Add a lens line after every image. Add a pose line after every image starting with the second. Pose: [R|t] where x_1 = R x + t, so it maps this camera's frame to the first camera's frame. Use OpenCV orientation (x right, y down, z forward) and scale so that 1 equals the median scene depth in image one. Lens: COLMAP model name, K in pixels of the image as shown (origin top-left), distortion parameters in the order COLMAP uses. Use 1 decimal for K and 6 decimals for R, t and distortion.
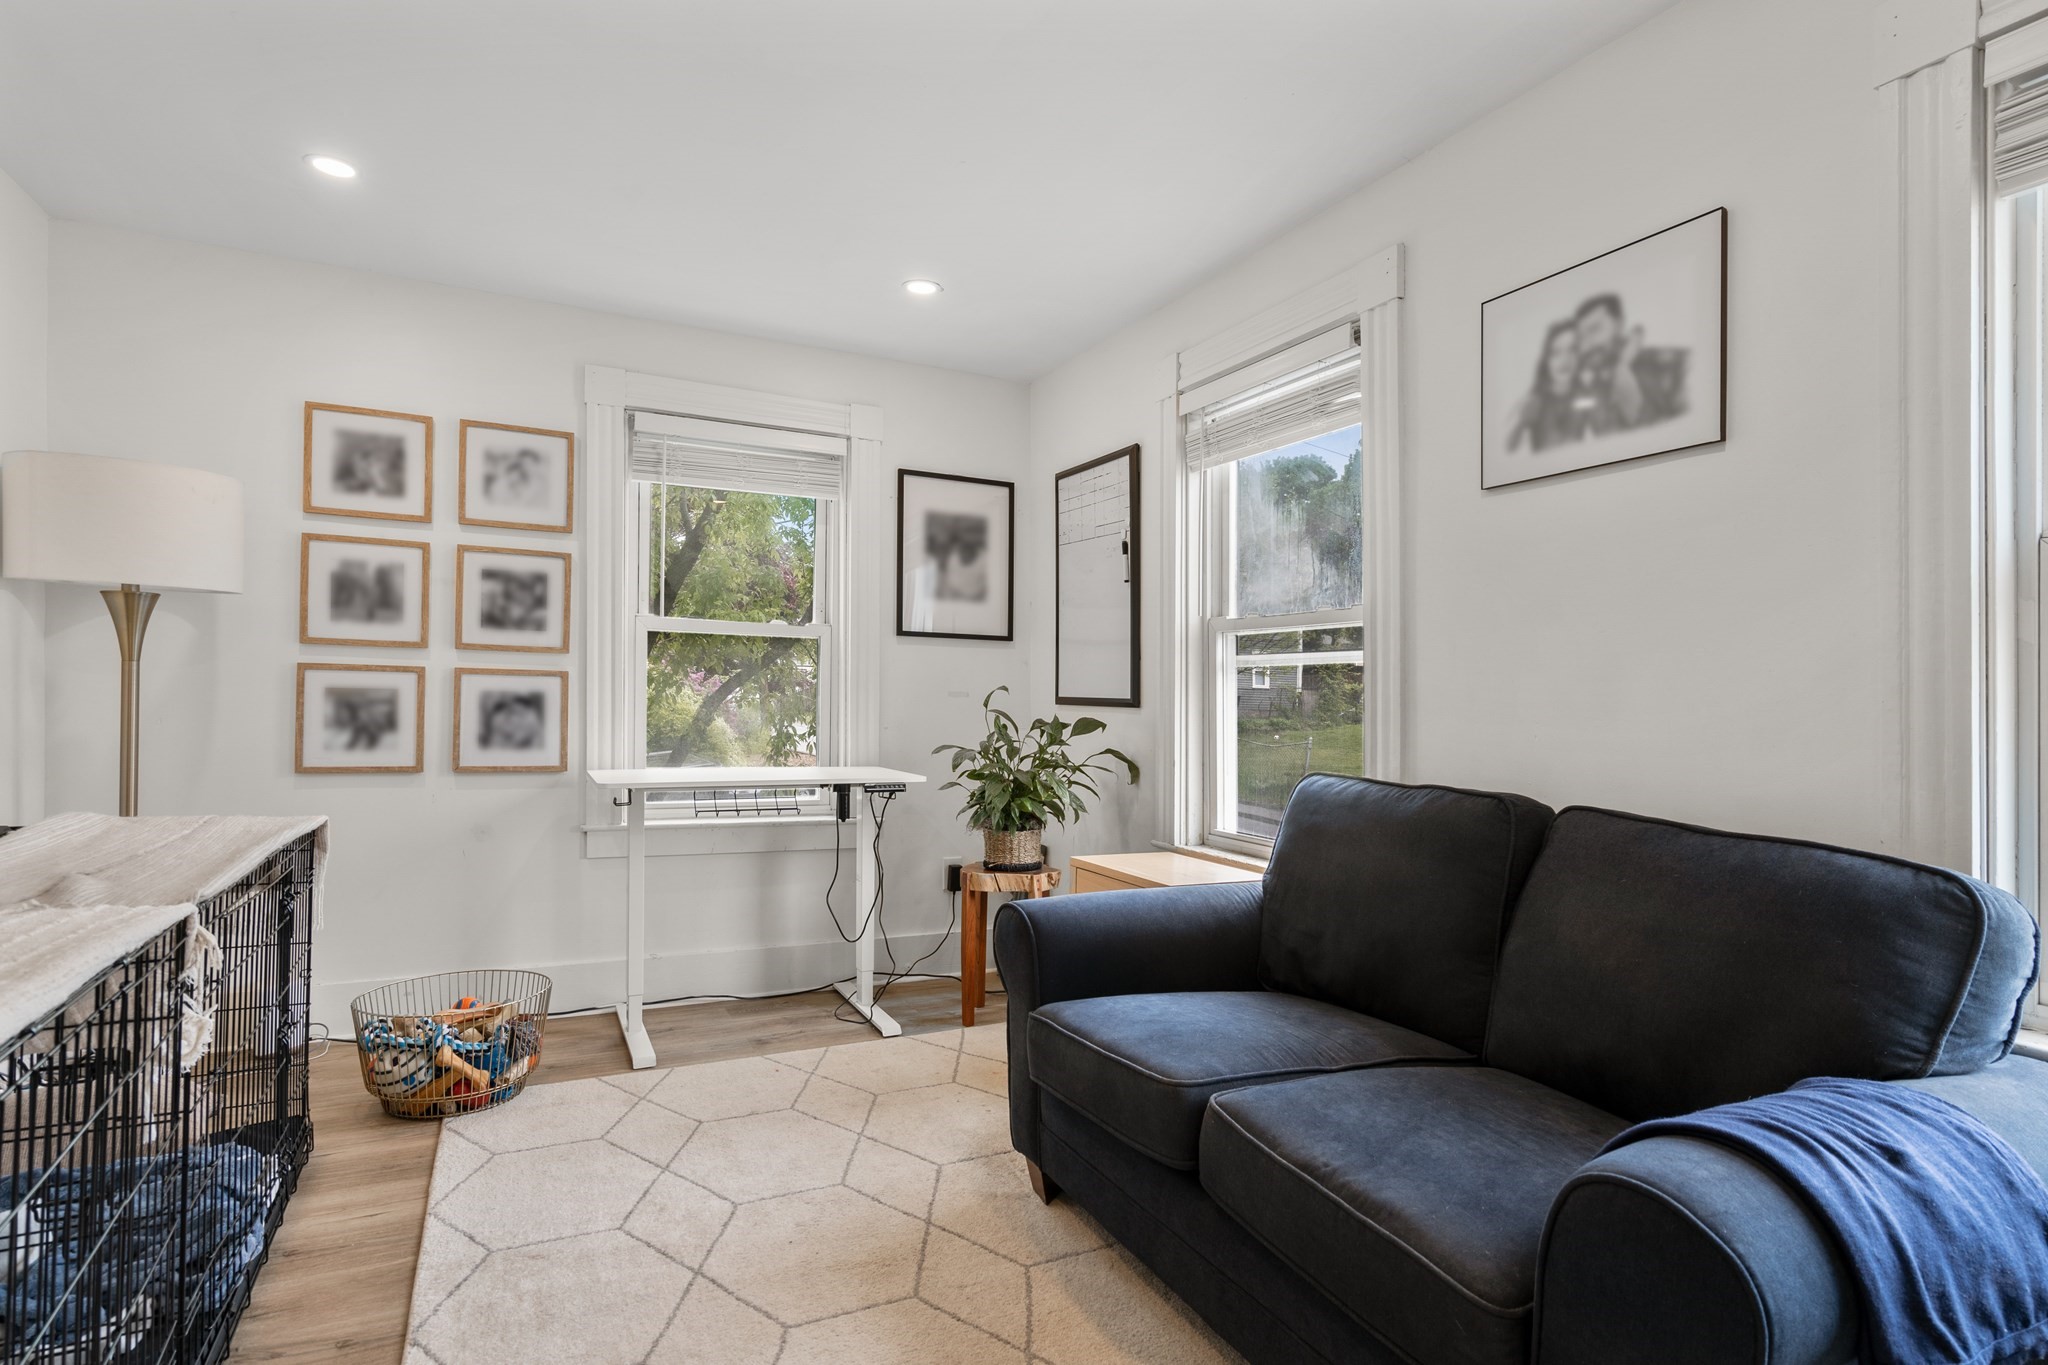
lens RADIAL K [[1031.9, 0, 1025.3], [0, 1031.9, 697.3], [0, 0, 1]] dist [0.001503, 0.001091]
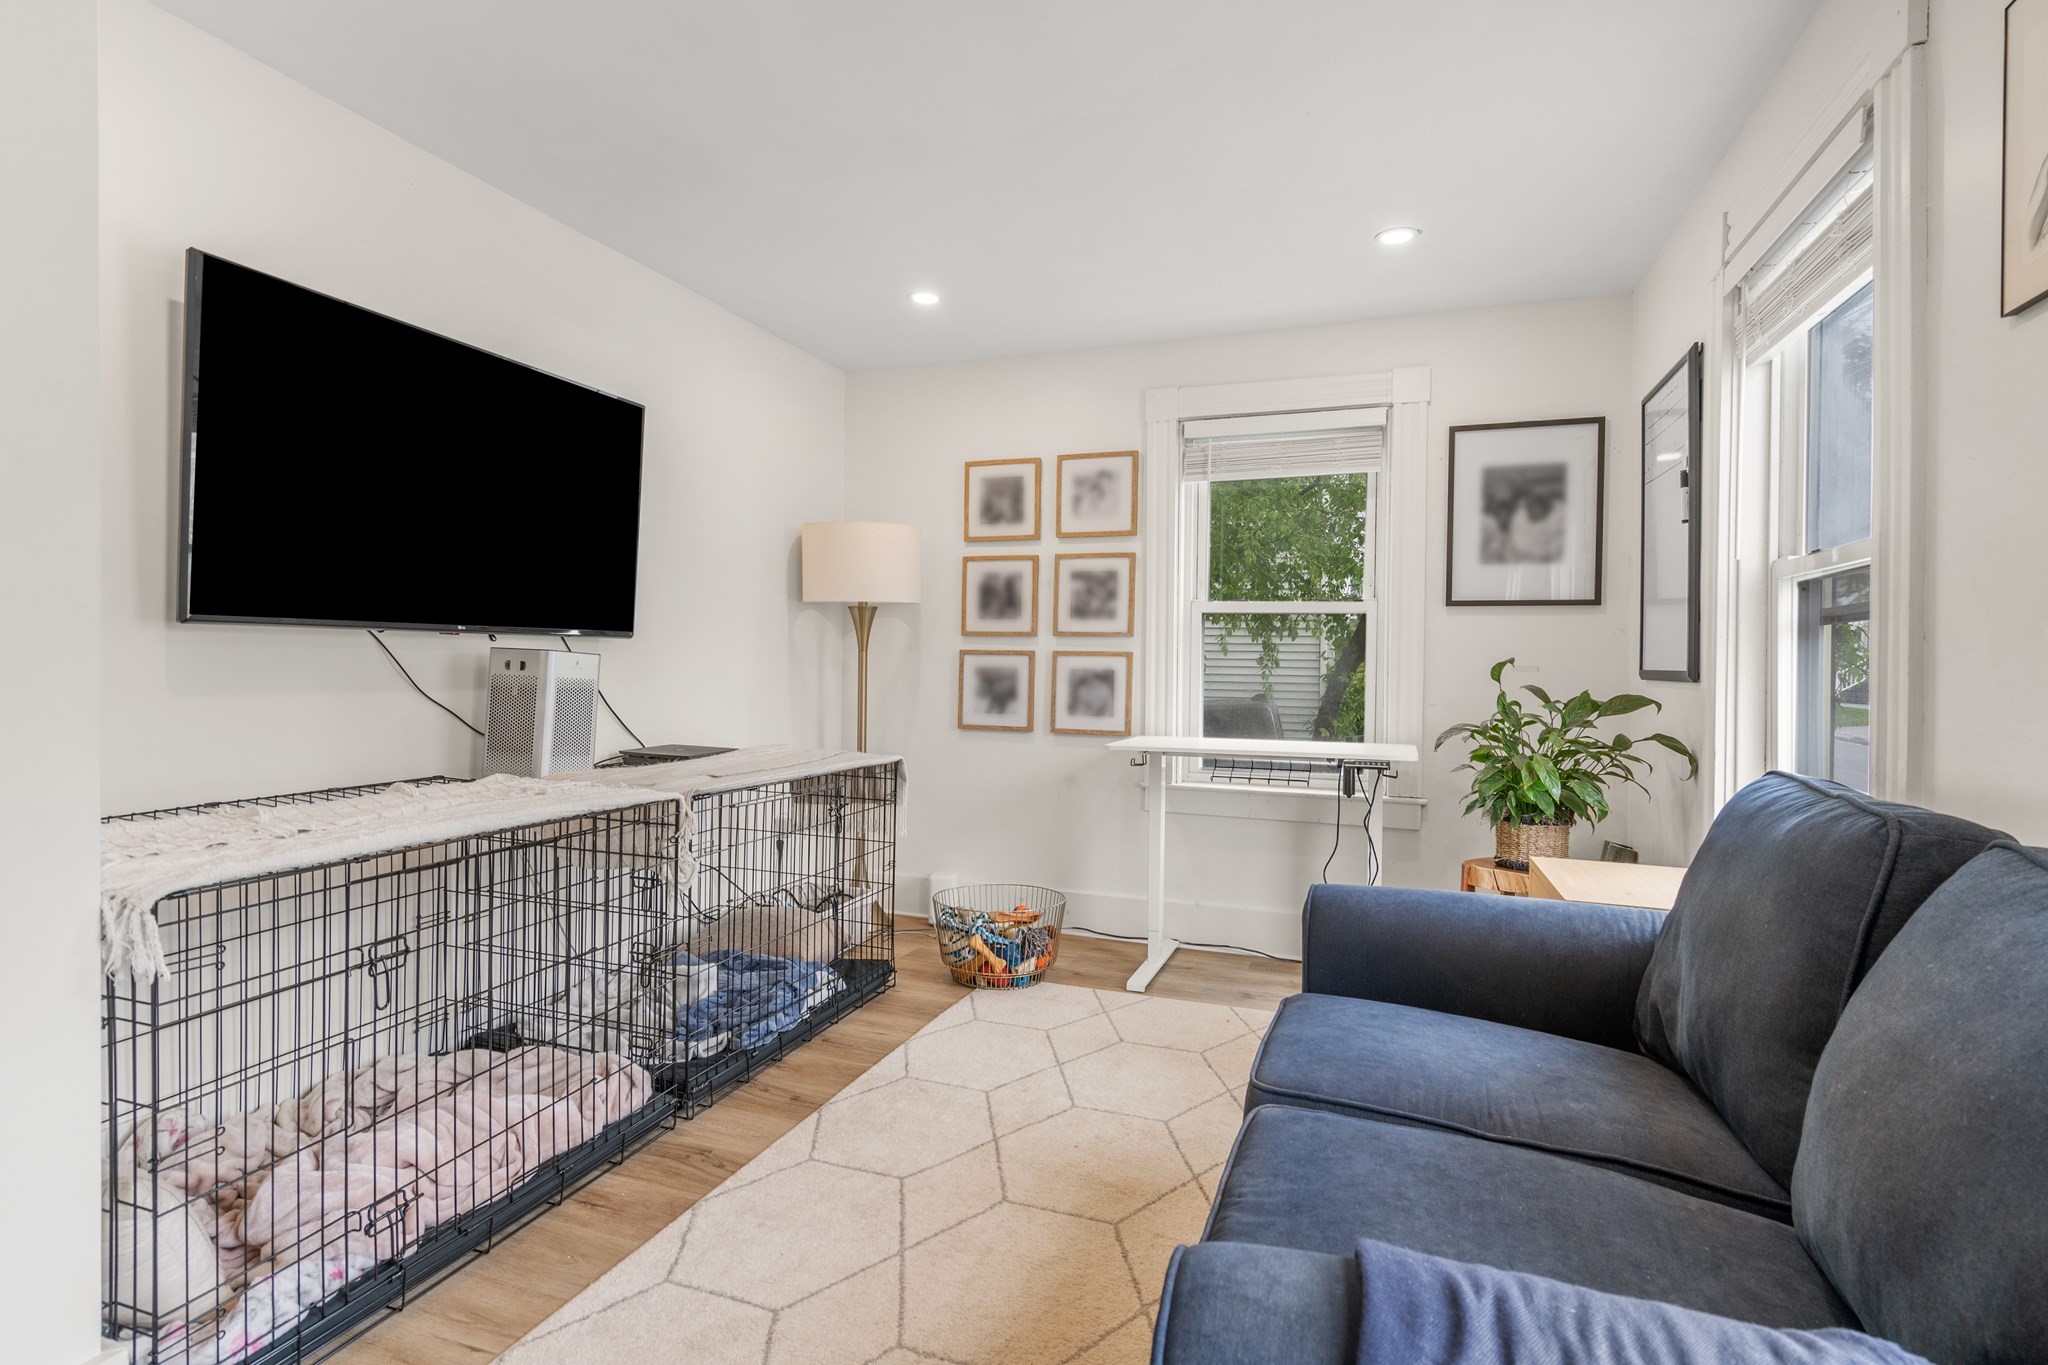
lens RADIAL K [[1002.9, 0, 1024.0], [0, 1002.9, 682.5], [0, 0, 1]] dist [0.000469, 0.000455]
pose [[0.691117, 0.000185, -0.722743, 0.320221], [0.002329, 0.999994, 0.002483, 0.007263], [0.722739, -0.003399, 0.691112, 0.116284]]
